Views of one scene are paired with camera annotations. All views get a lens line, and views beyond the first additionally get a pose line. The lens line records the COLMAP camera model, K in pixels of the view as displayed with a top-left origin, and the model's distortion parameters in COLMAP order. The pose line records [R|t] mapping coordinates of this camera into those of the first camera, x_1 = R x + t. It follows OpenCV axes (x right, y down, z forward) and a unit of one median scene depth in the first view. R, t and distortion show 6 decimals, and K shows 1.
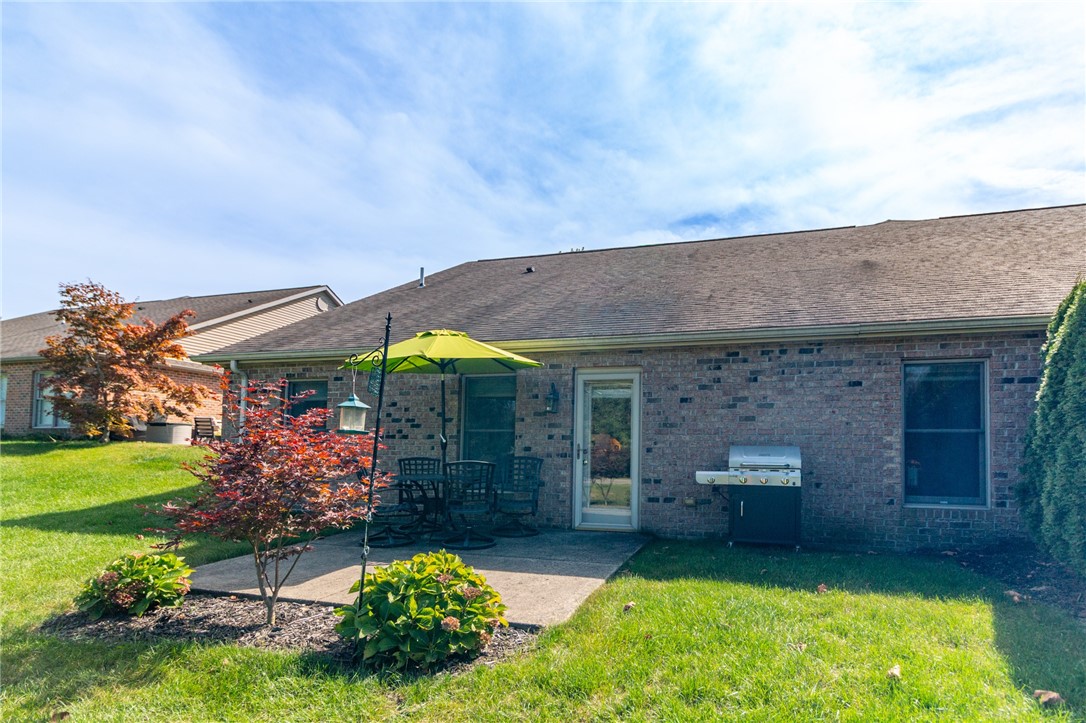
lens RADIAL K [[557.9, 0, 545.9], [0, 557.9, 439.9], [0, 0, 1]] dist [0.001093, 0.000196]
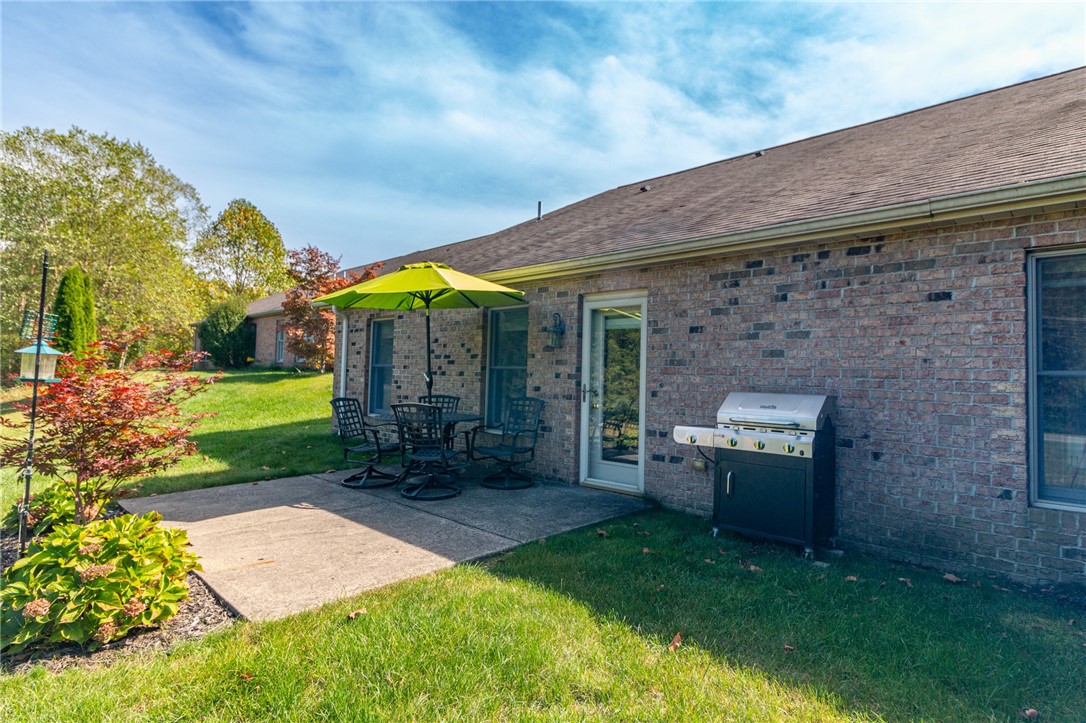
lens RADIAL K [[539.2, 0, 543.0], [0, 539.2, 361.5], [0, 0, 1]] dist [0.000912, 0.000054]
pose [[0.906684, -0.002503, -0.421803, 0.370941], [-0.003288, 0.999910, -0.013001, -0.017535], [0.421798, 0.013175, 0.906594, 0.248248]]
